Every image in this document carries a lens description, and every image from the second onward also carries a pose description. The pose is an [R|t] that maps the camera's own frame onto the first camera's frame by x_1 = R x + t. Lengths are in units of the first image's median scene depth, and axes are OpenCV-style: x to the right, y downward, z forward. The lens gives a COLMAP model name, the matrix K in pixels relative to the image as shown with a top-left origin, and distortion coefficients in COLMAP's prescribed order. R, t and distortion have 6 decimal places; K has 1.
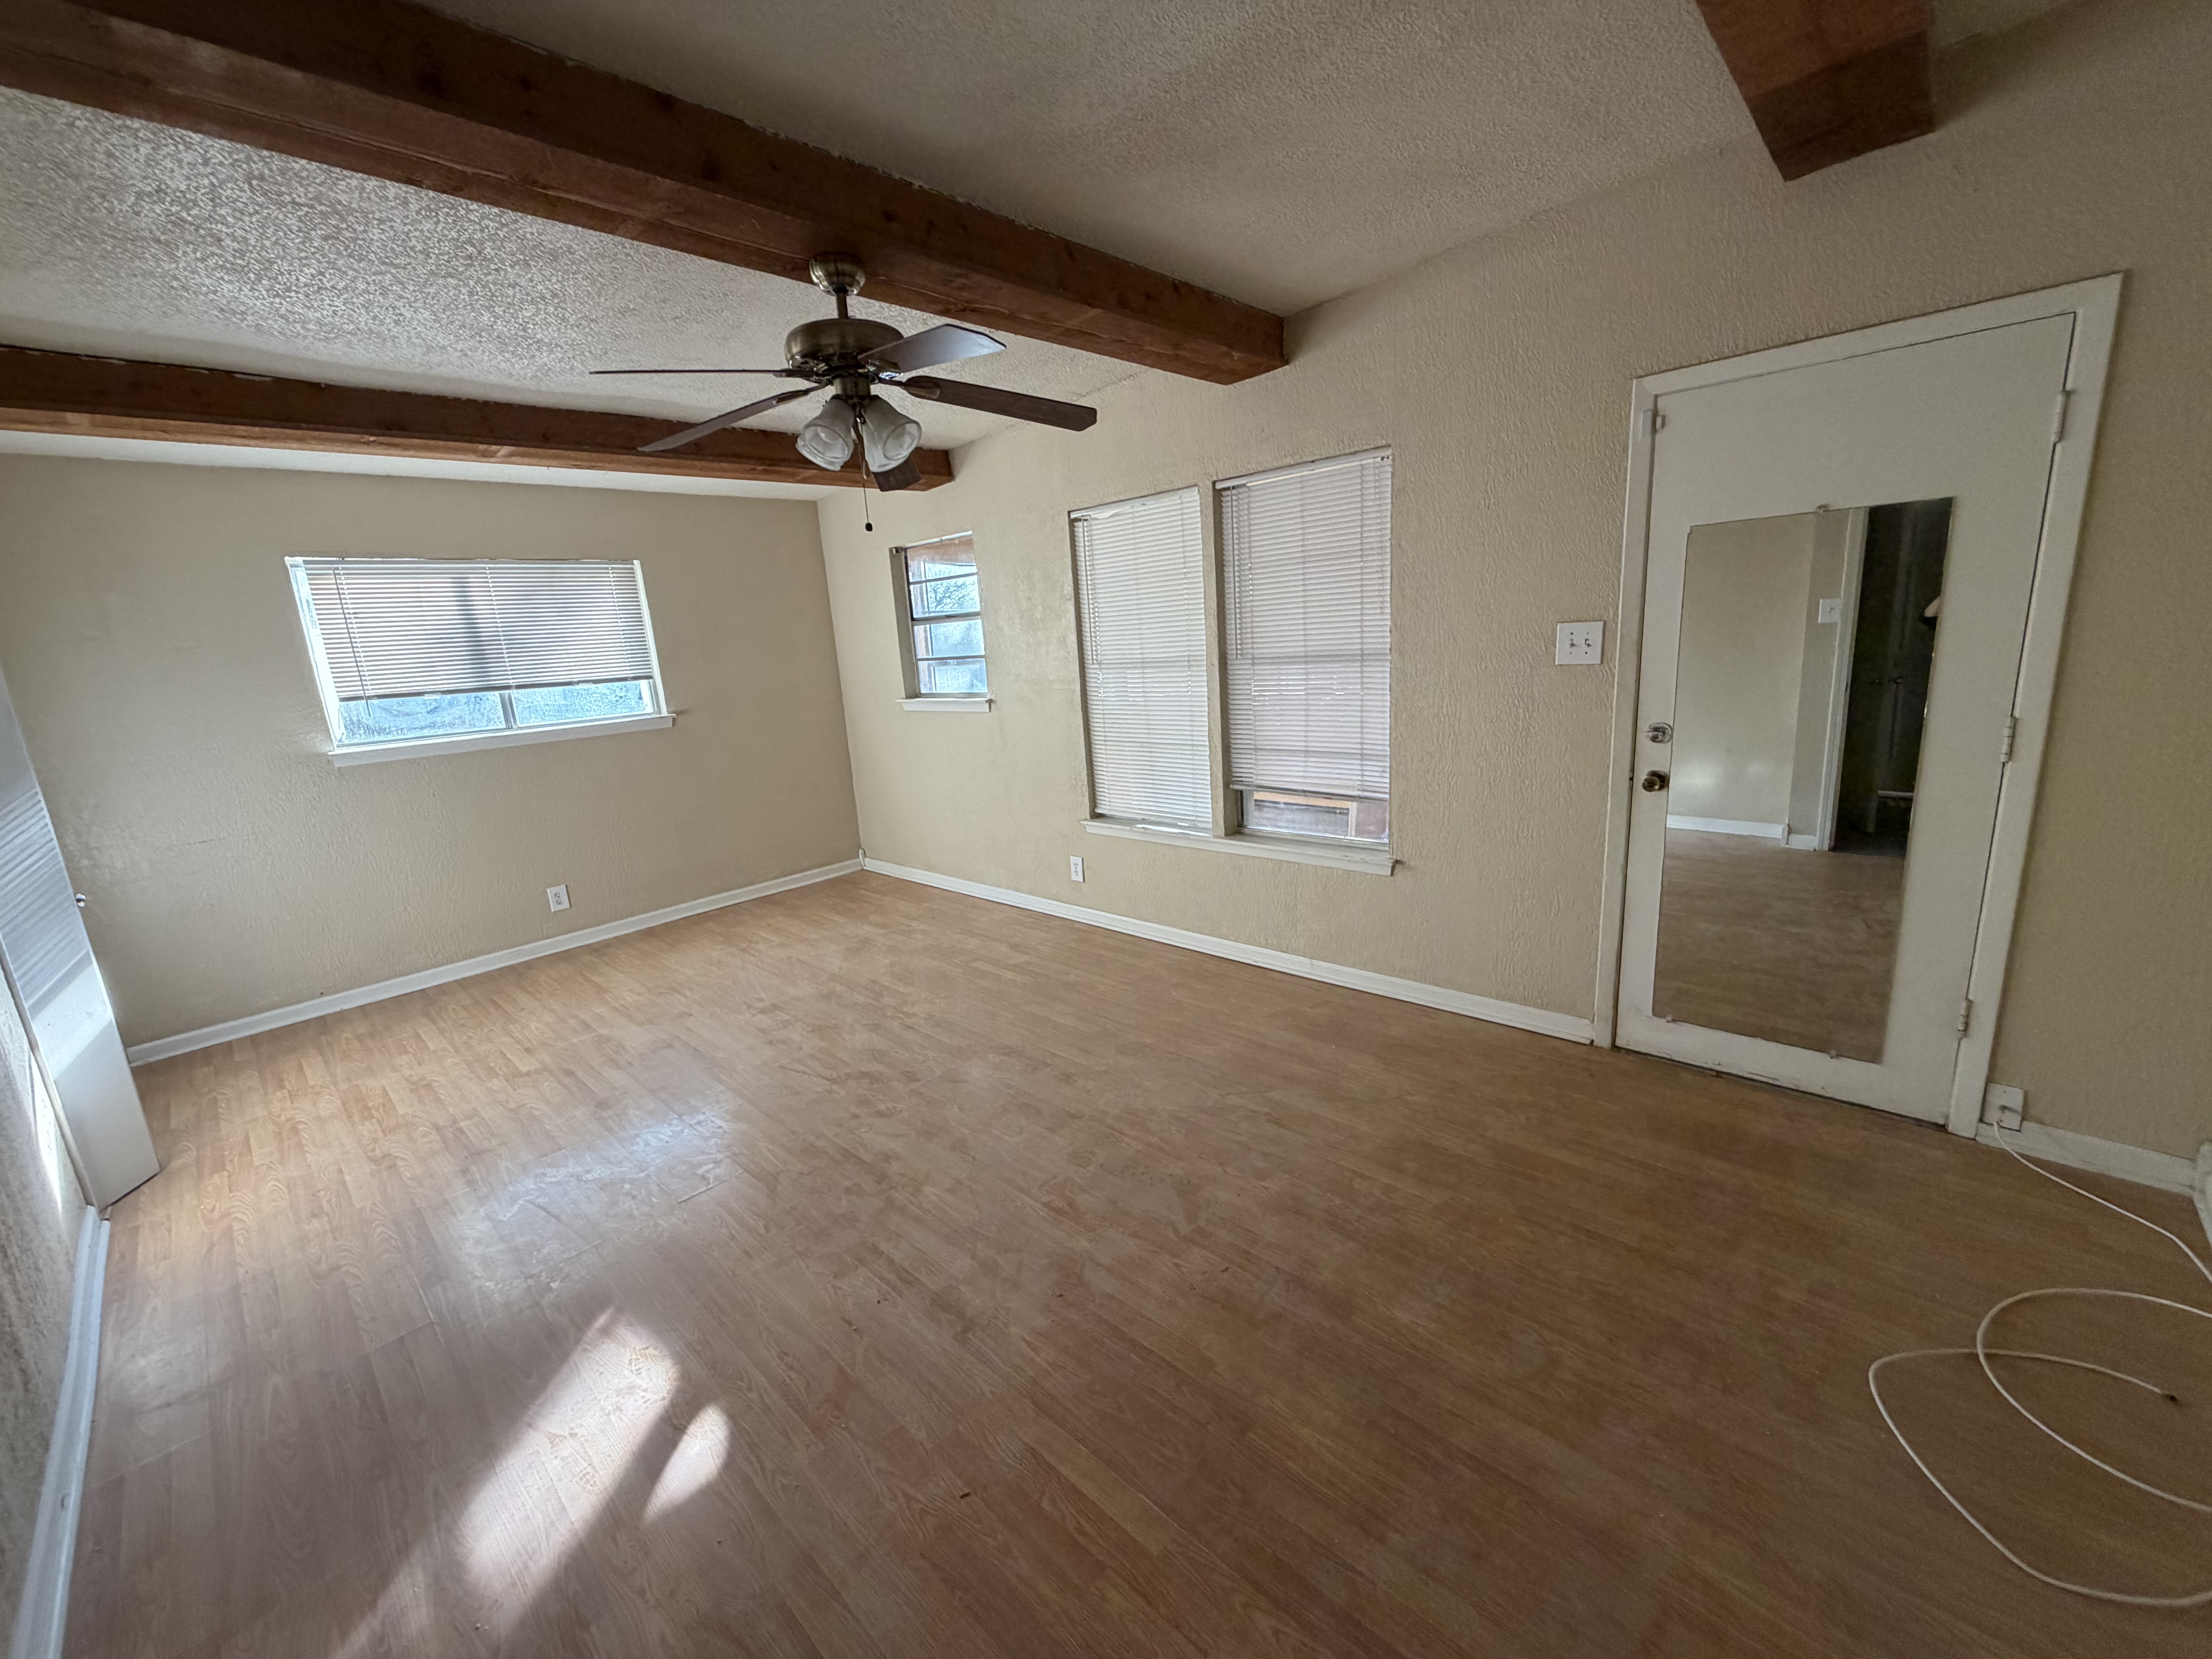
lens RADIAL K [[884.0, 0, 1101.1], [0, 884.0, 828.2], [0, 0, 1]] dist [0.001106, 0.001425]
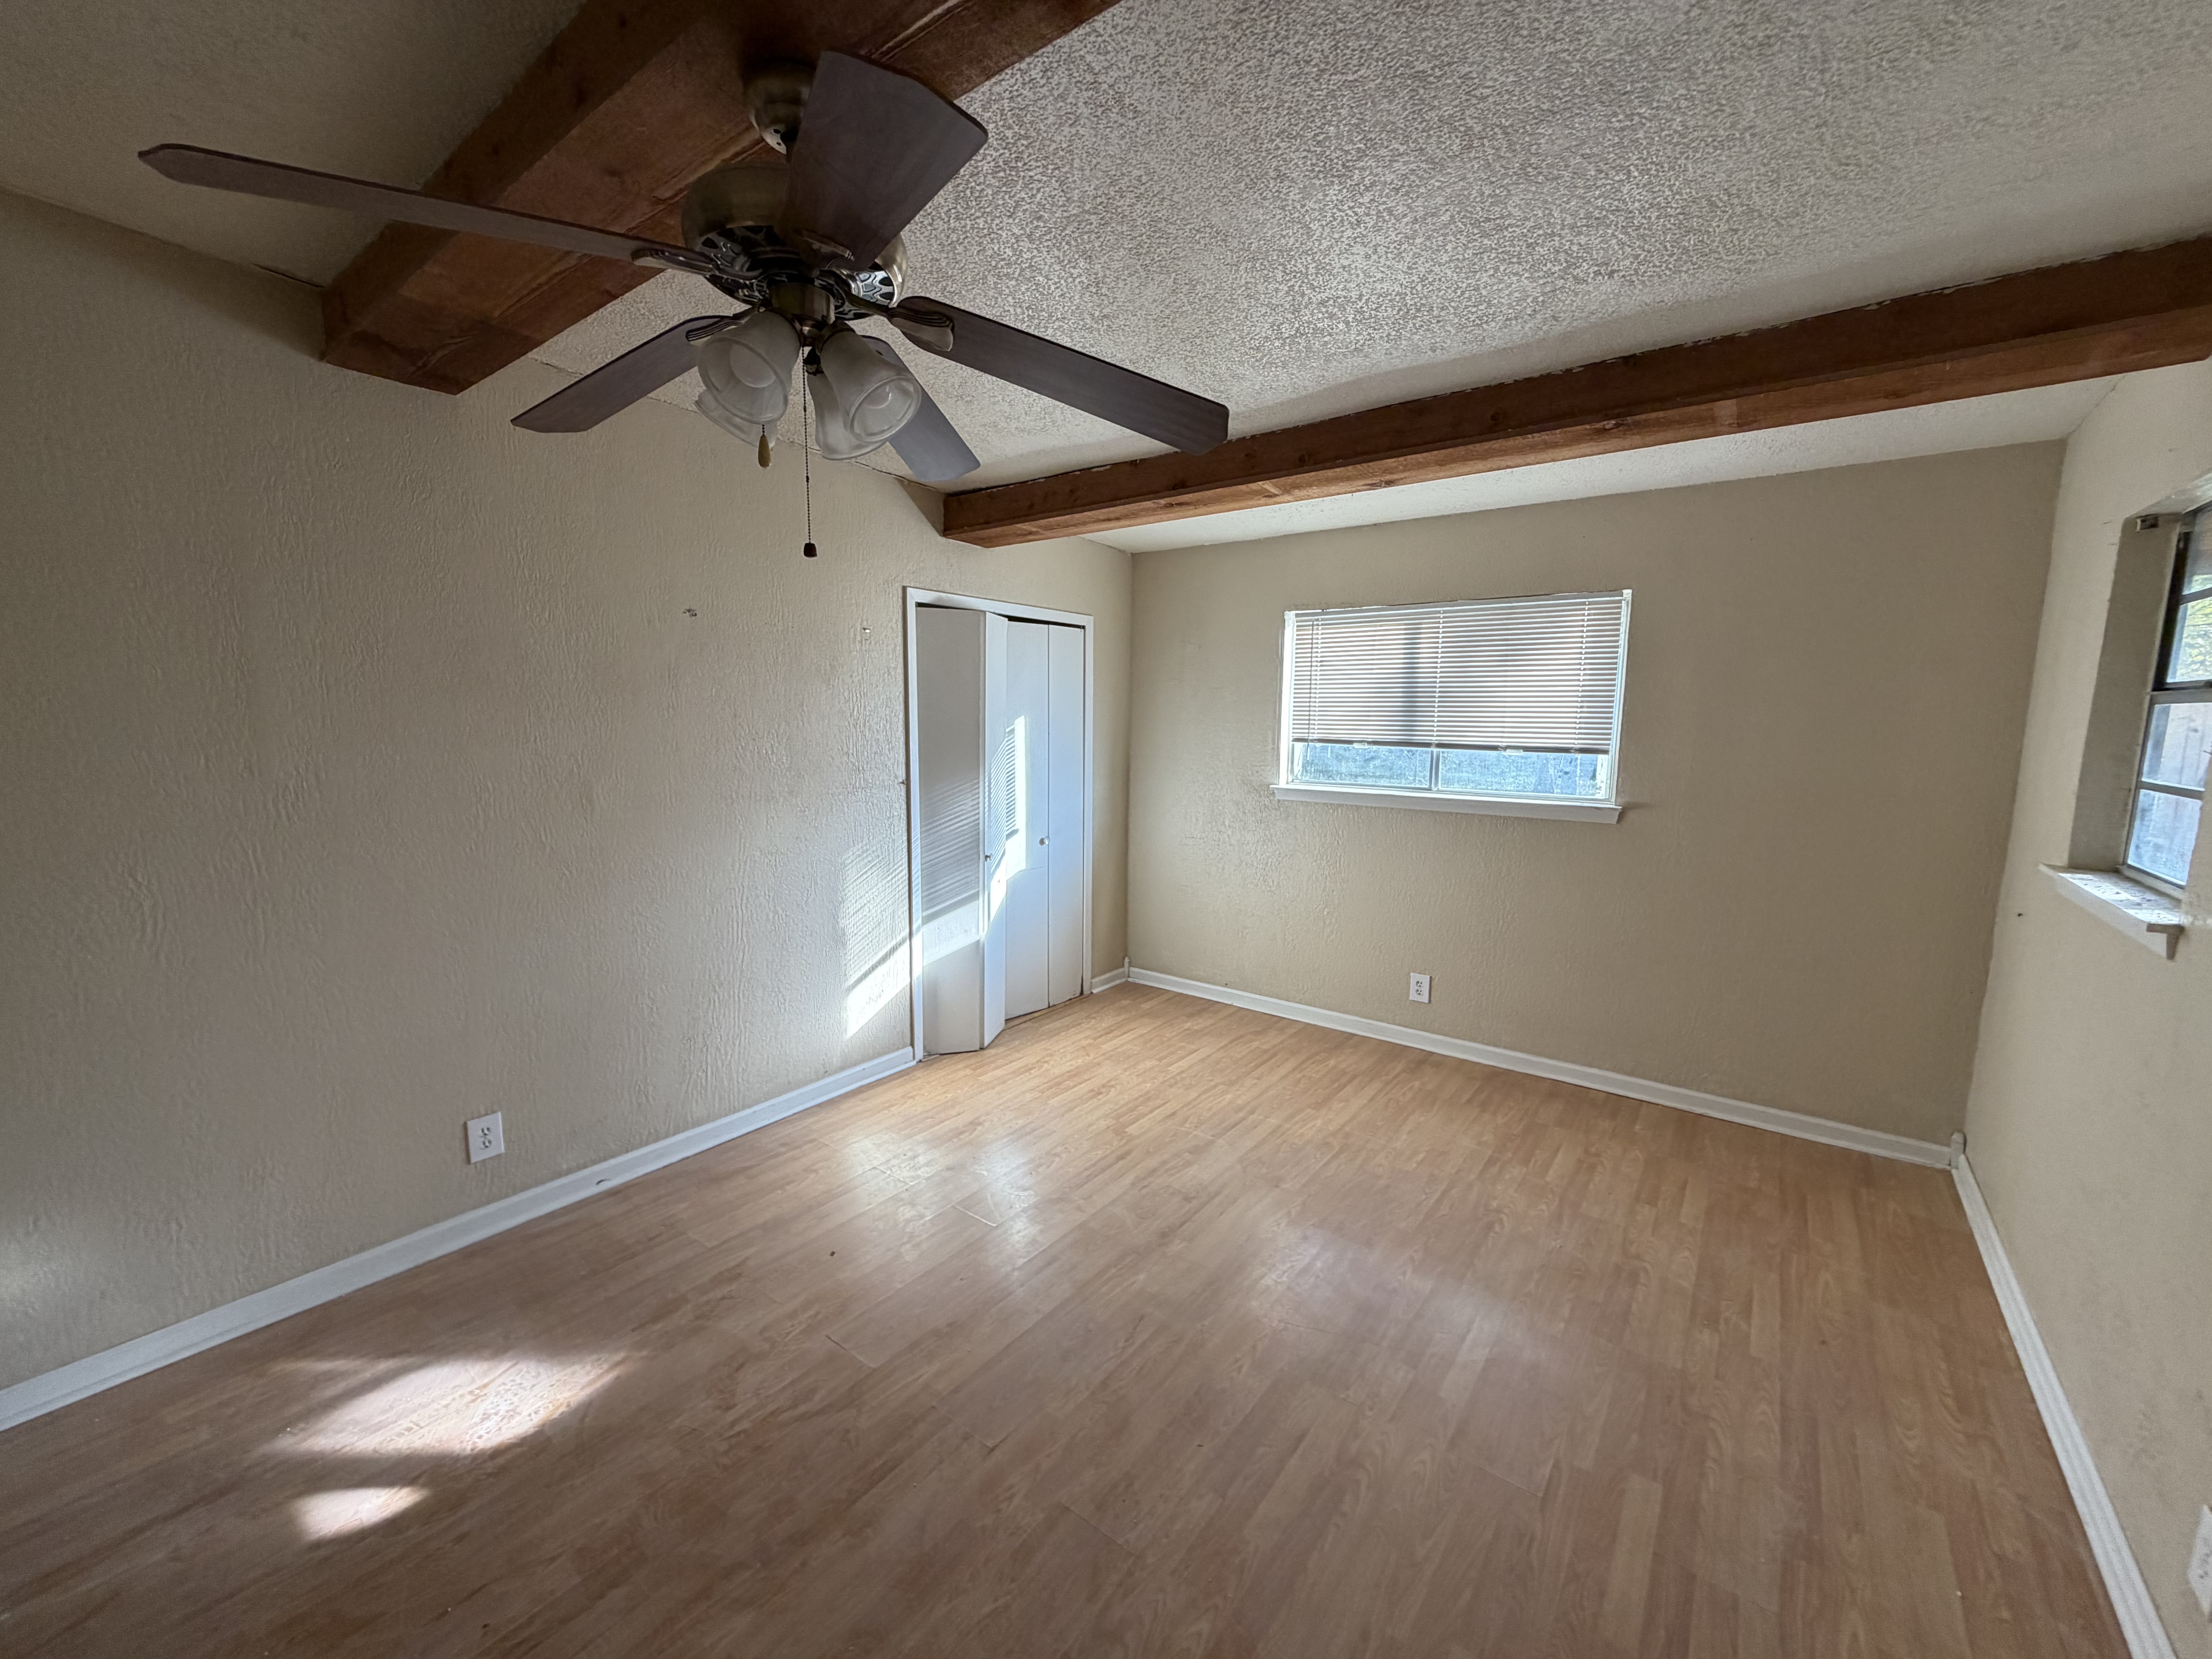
lens RADIAL K [[884.0, 0, 1101.5], [0, 884.0, 830.9], [0, 0, 1]] dist [0.001106, 0.001425]
pose [[0.102731, 0.204363, -0.973490, 0.189529], [-0.229322, 0.957170, 0.176737, -0.170114], [0.967914, 0.205086, 0.145196, 0.614955]]
